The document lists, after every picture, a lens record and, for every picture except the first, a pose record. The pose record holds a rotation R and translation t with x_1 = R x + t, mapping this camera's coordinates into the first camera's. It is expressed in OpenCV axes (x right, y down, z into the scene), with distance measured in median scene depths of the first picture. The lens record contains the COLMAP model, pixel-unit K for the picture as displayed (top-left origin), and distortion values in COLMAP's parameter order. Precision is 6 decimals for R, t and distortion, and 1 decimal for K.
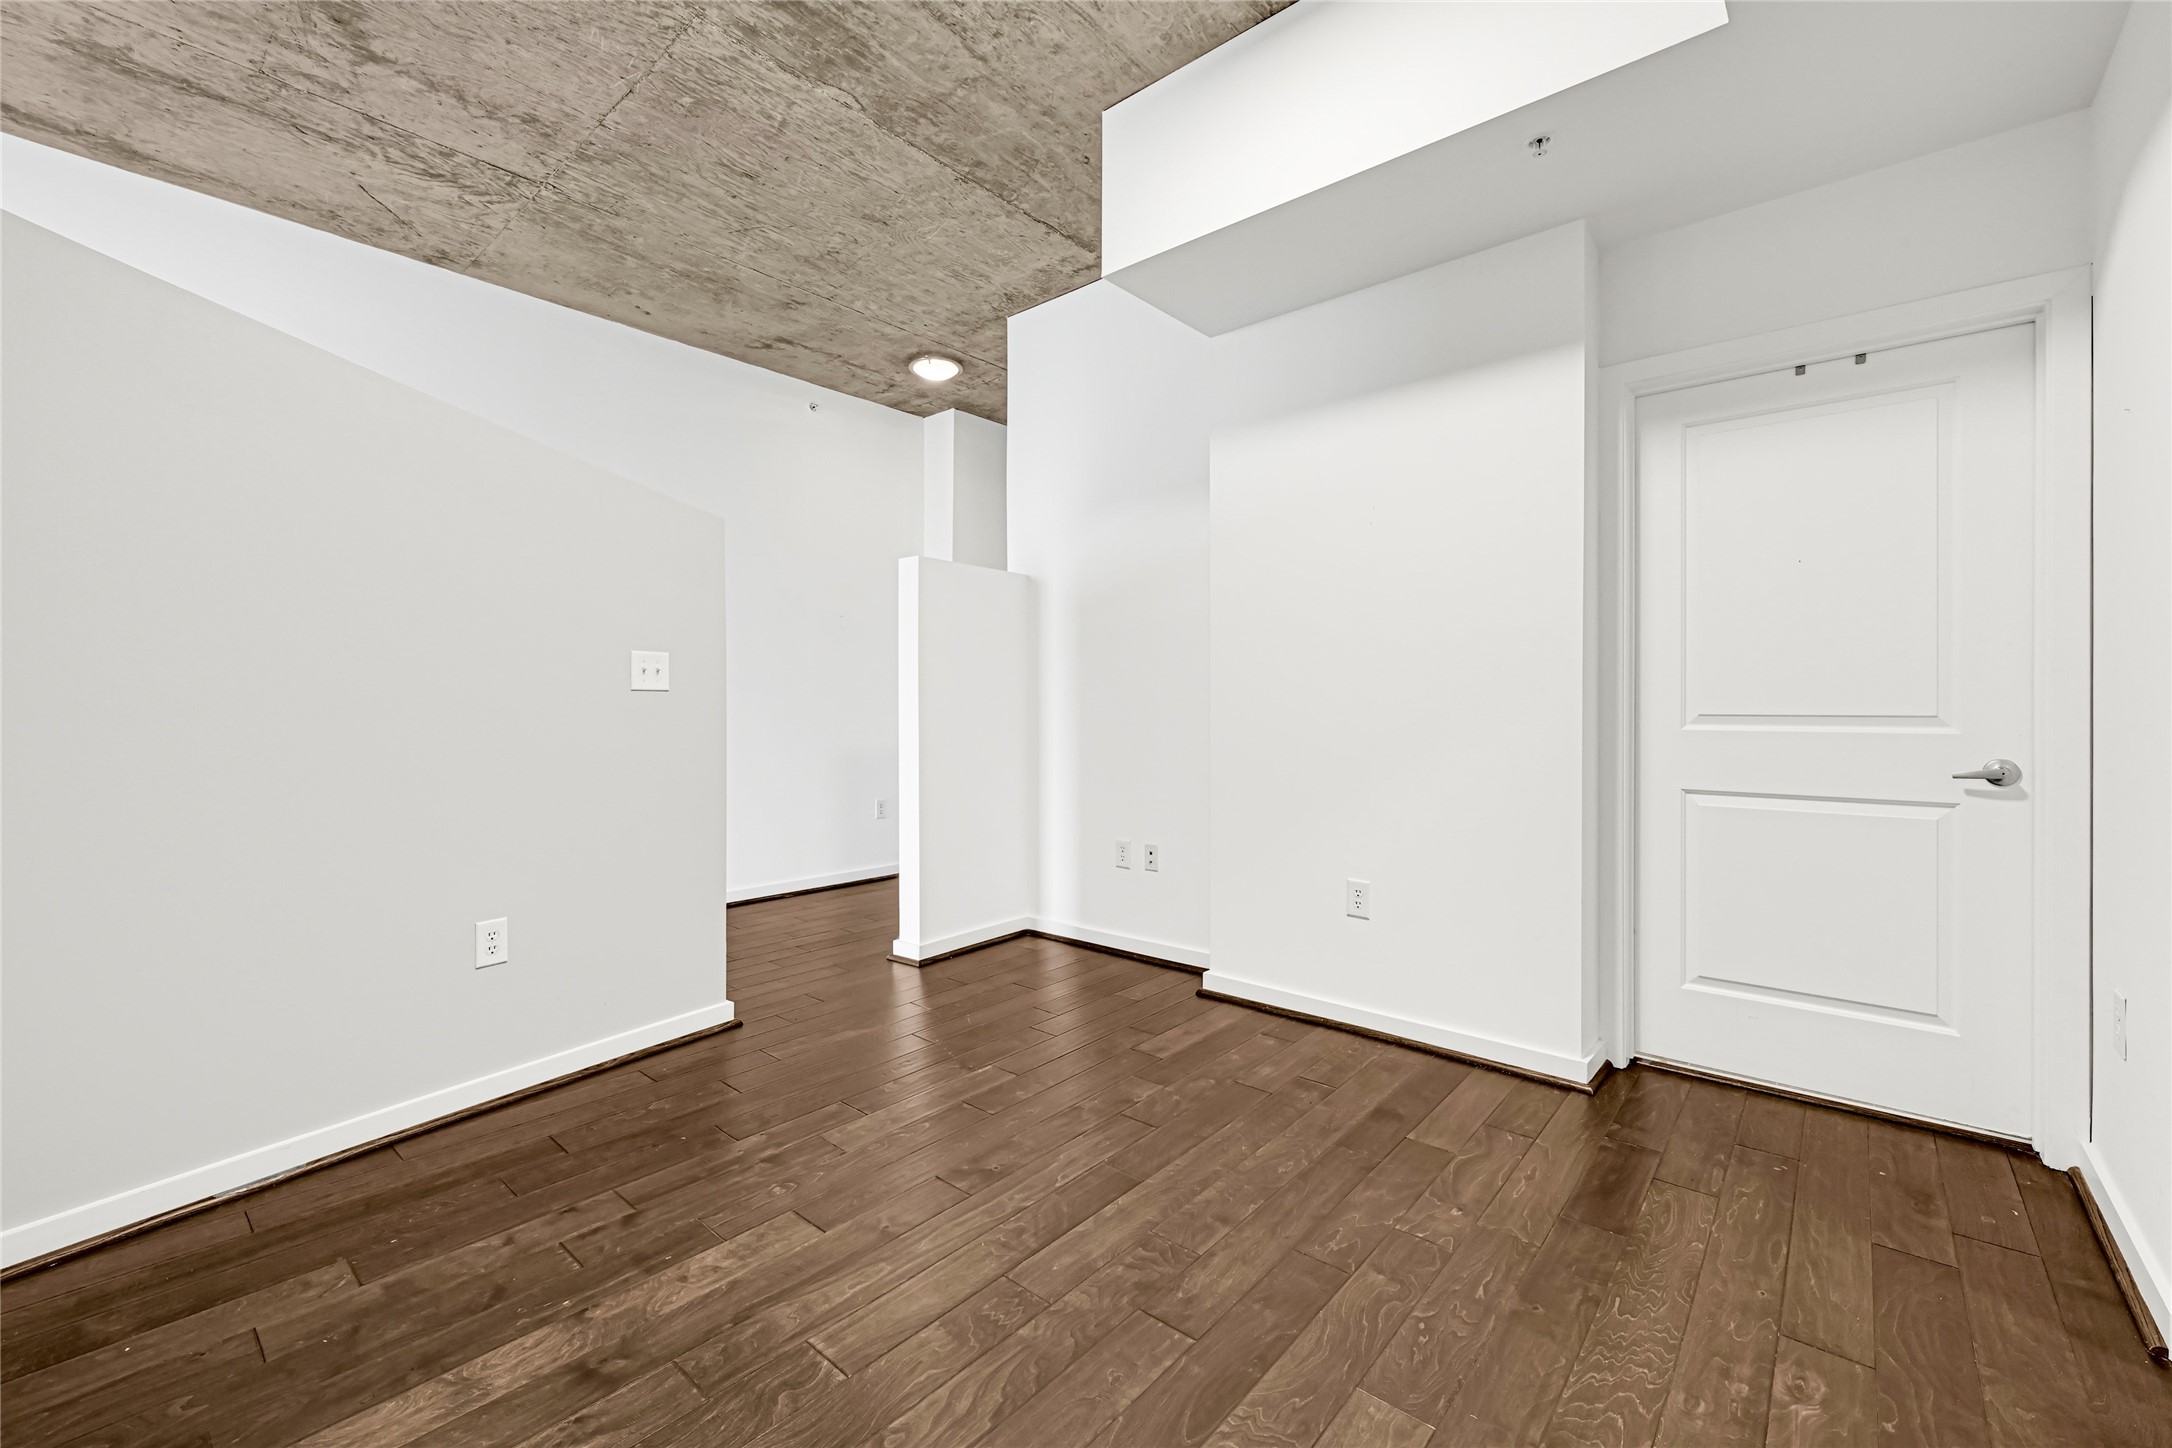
lens RADIAL K [[890.1, 0, 1088.0], [0, 890.1, 715.5], [0, 0, 1]] dist [-0.000176, -0.000116]
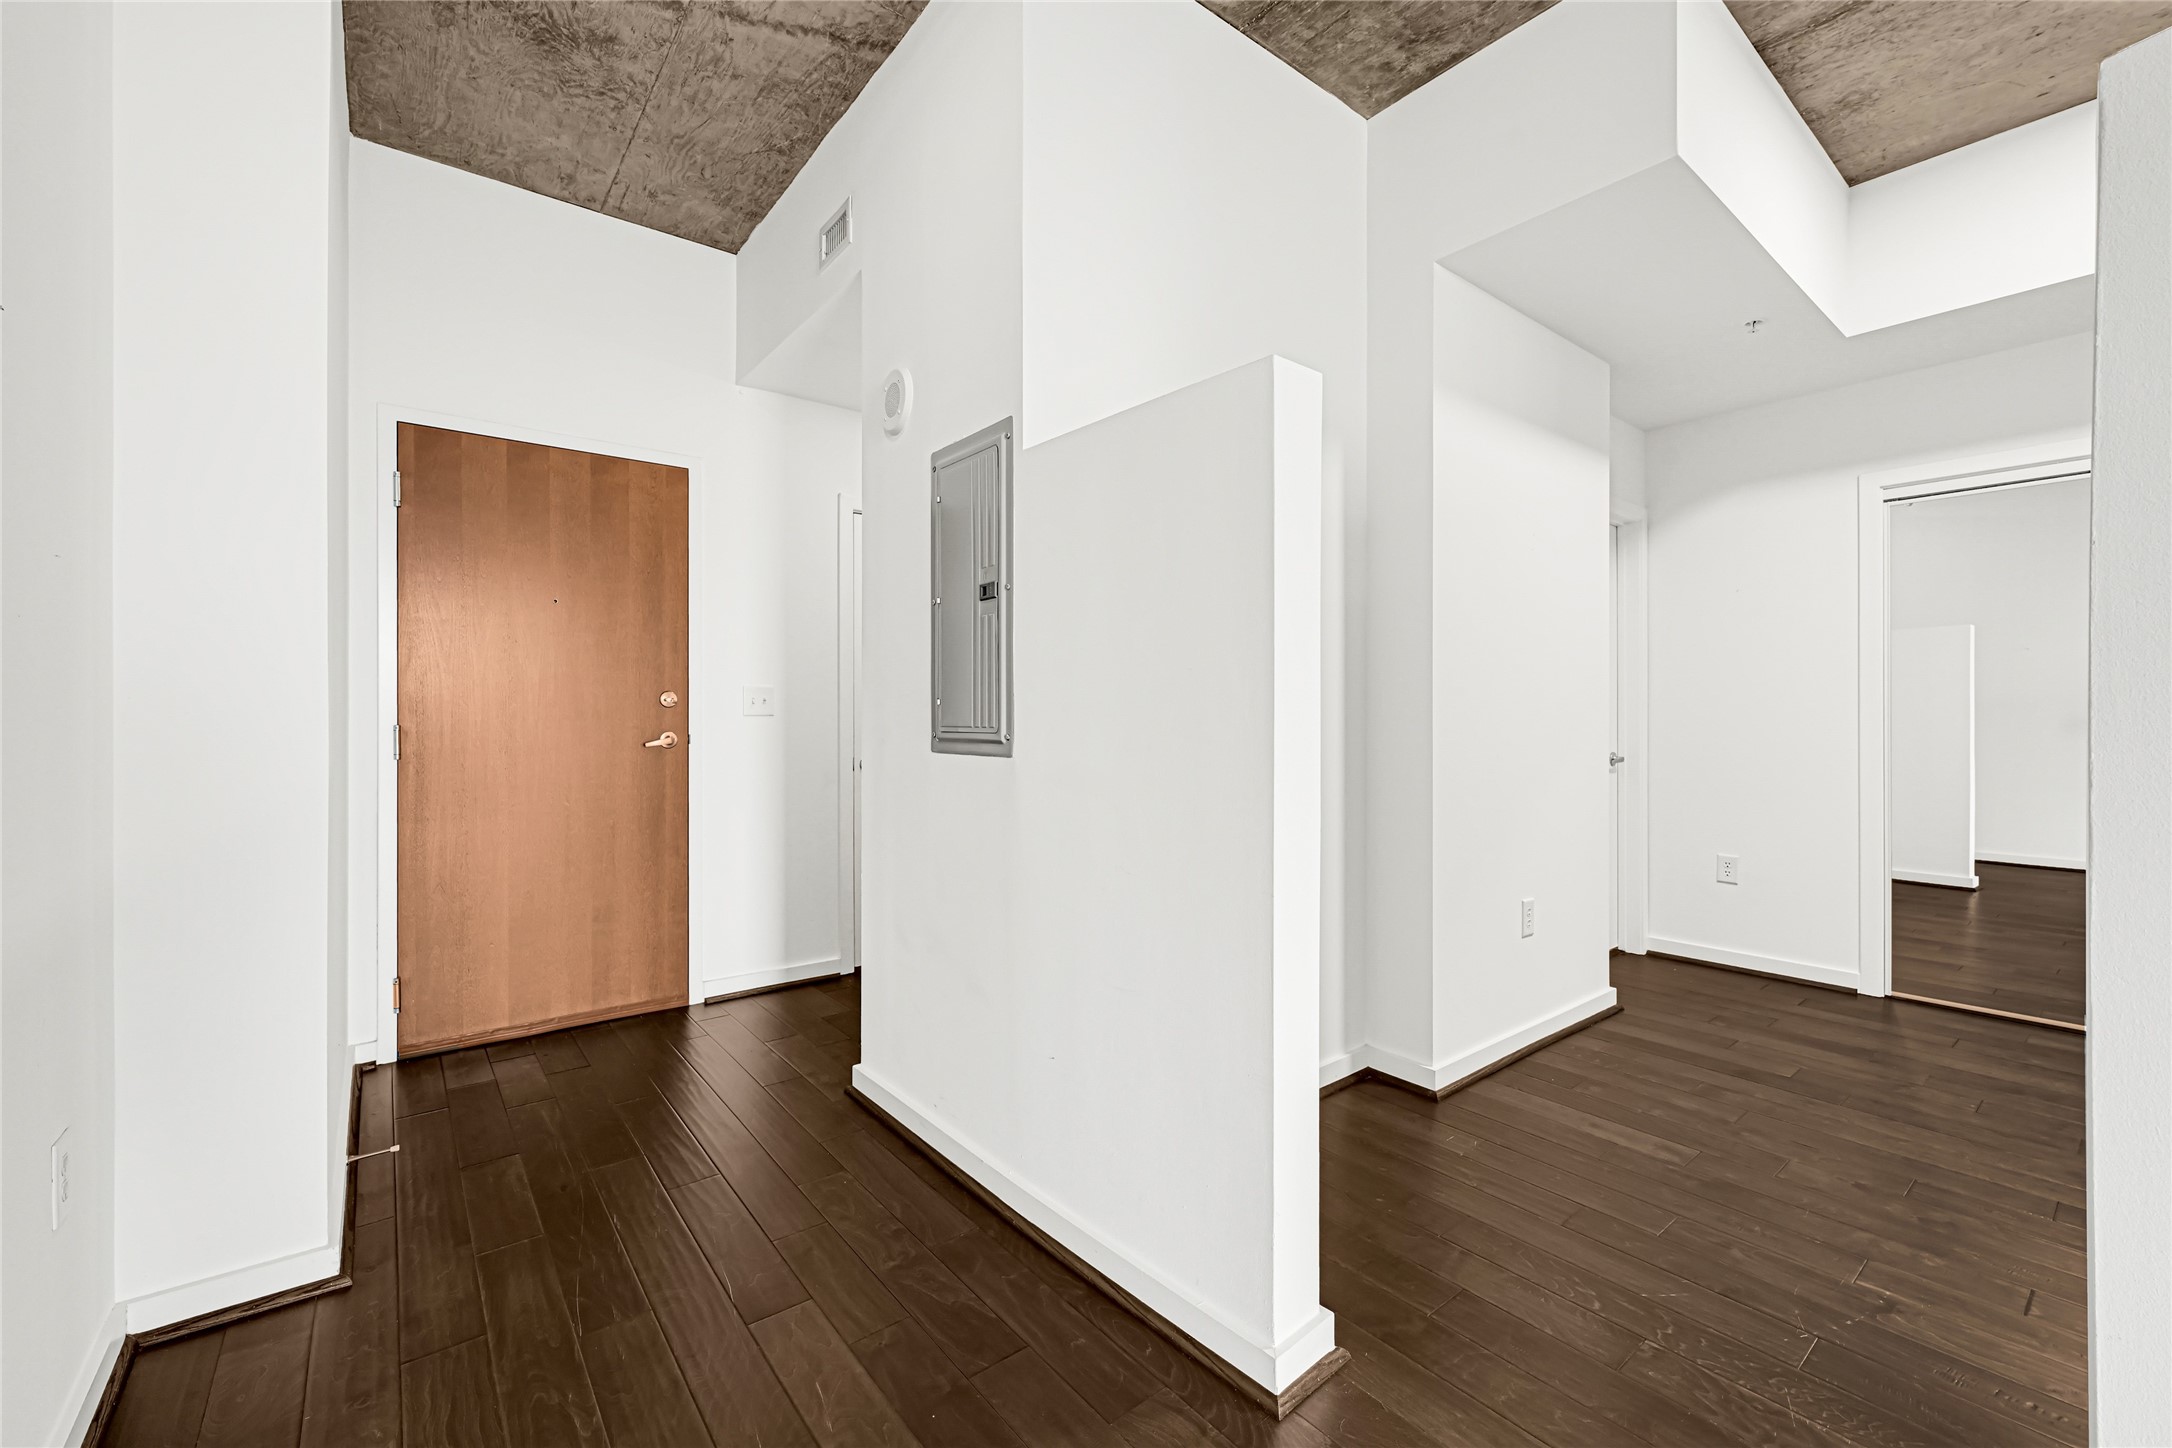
lens RADIAL K [[890.1, 0, 1088.0], [0, 890.1, 715.5], [0, 0, 1]] dist [-0.000176, -0.000116]
pose [[0.187960, -0.001183, 0.982176, -1.030831], [0.009683, 0.999953, -0.000648, -0.034875], [-0.982129, 0.009632, 0.187962, 1.713479]]
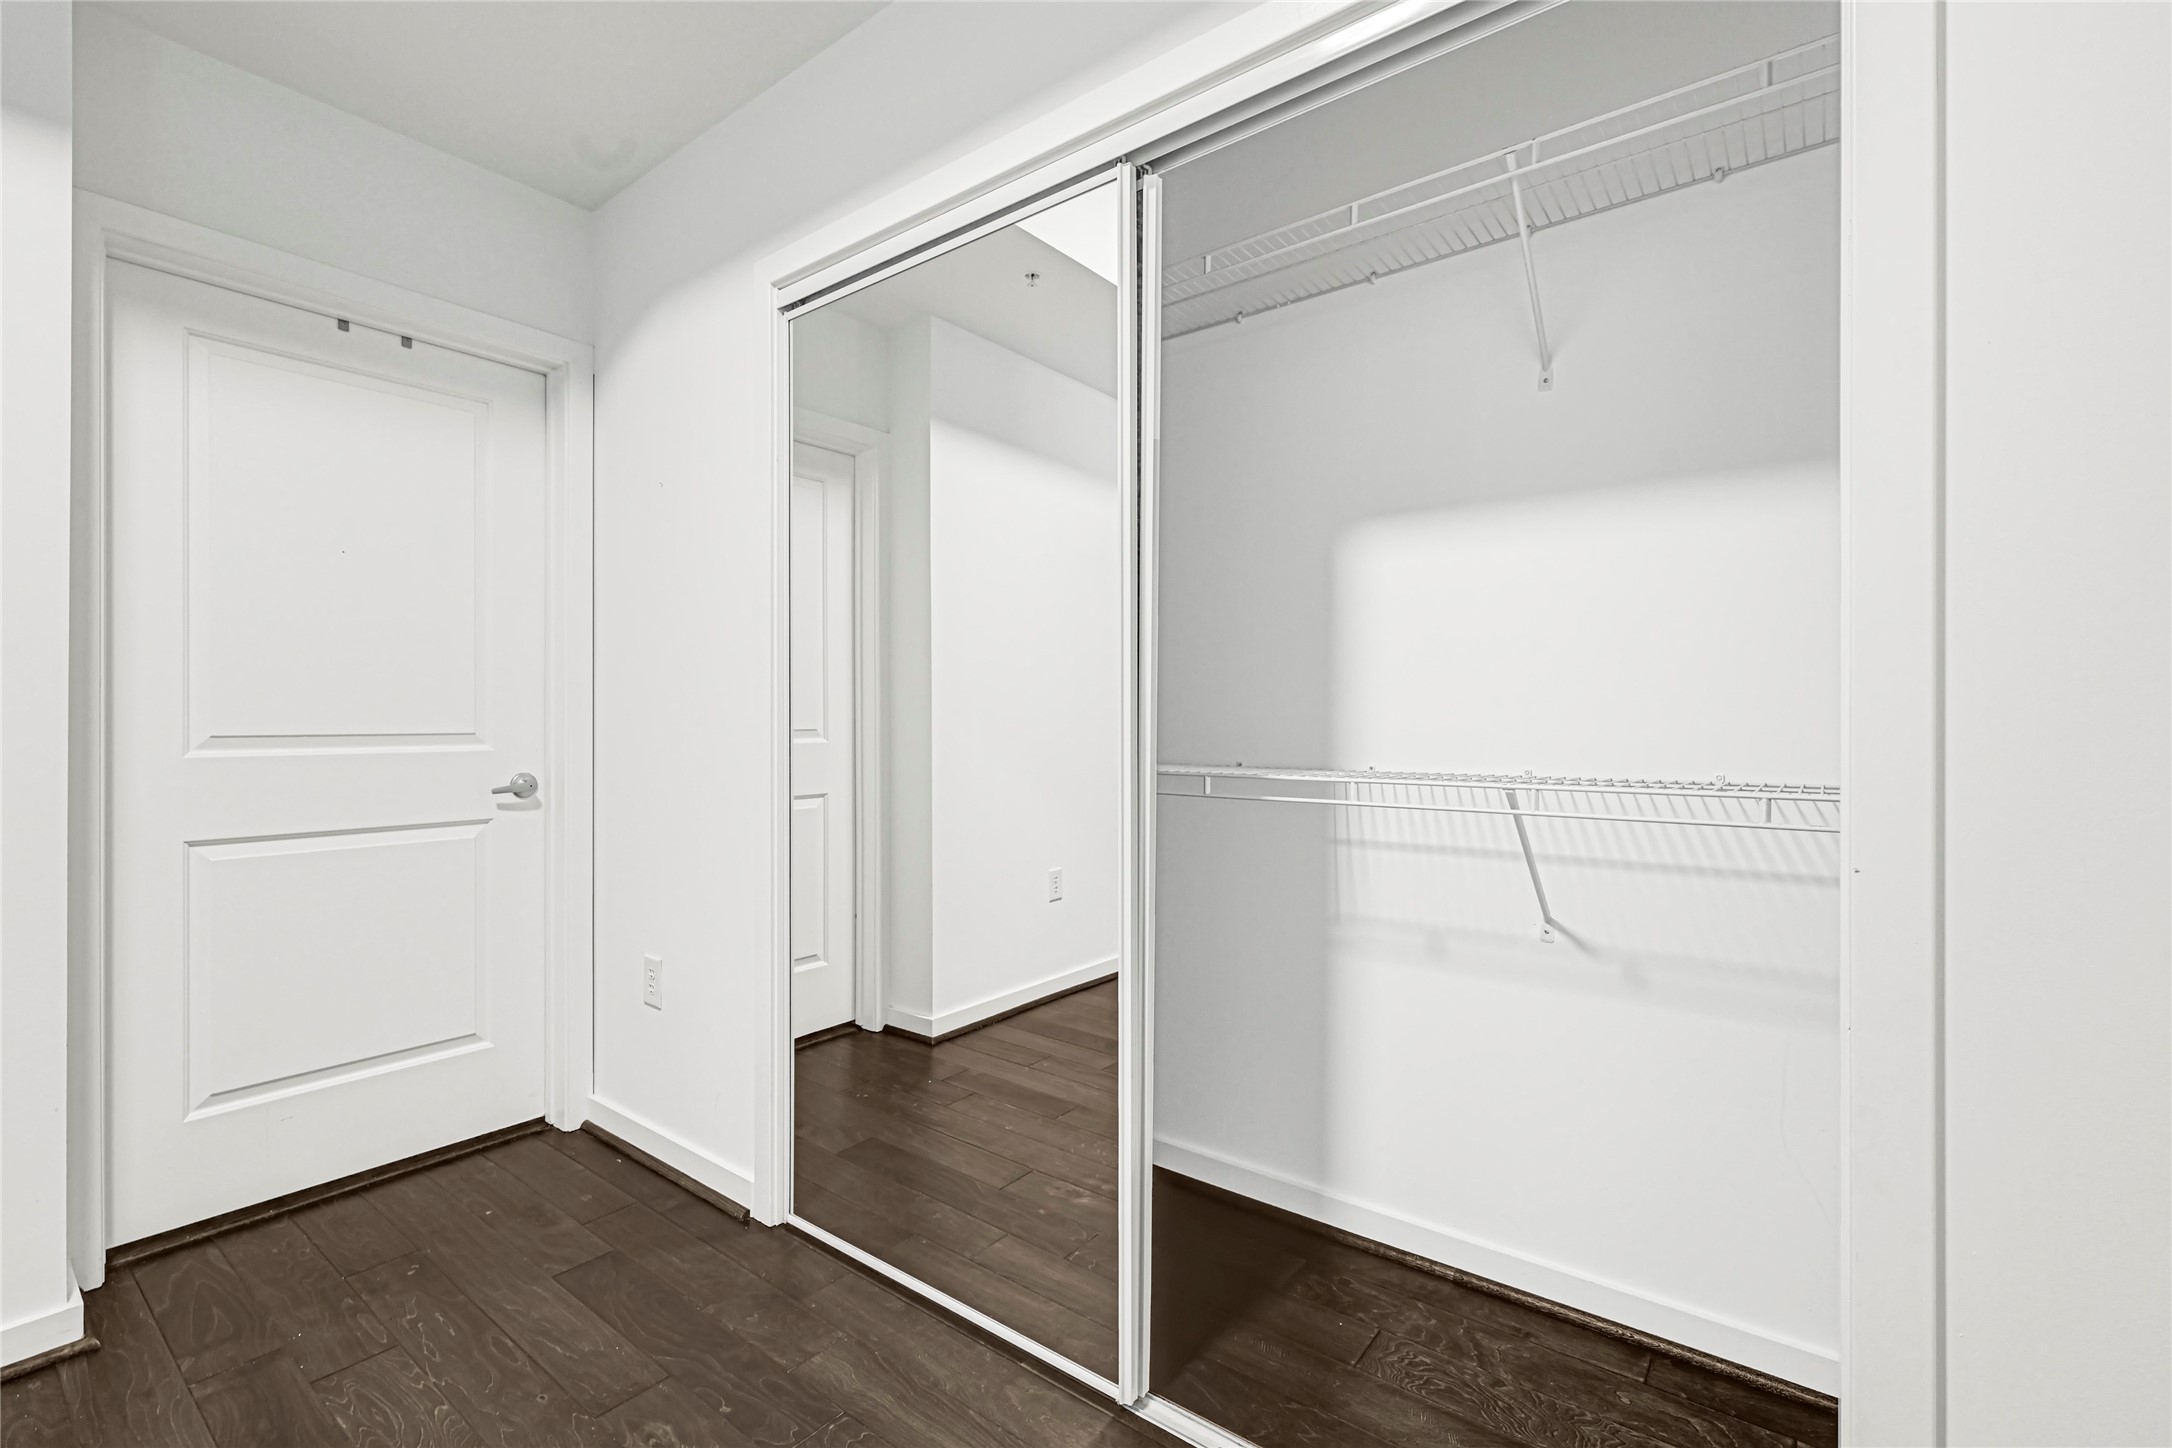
lens RADIAL K [[953.2, 0, 1086.0], [0, 953.2, 724.0], [0, 0, 1]] dist [-0.000076, -0.000219]
pose [[-0.048874, -0.004229, 0.998796, -0.151713], [0.011829, 0.999918, 0.004812, -0.007118], [-0.998735, 0.012050, -0.048820, 0.385181]]
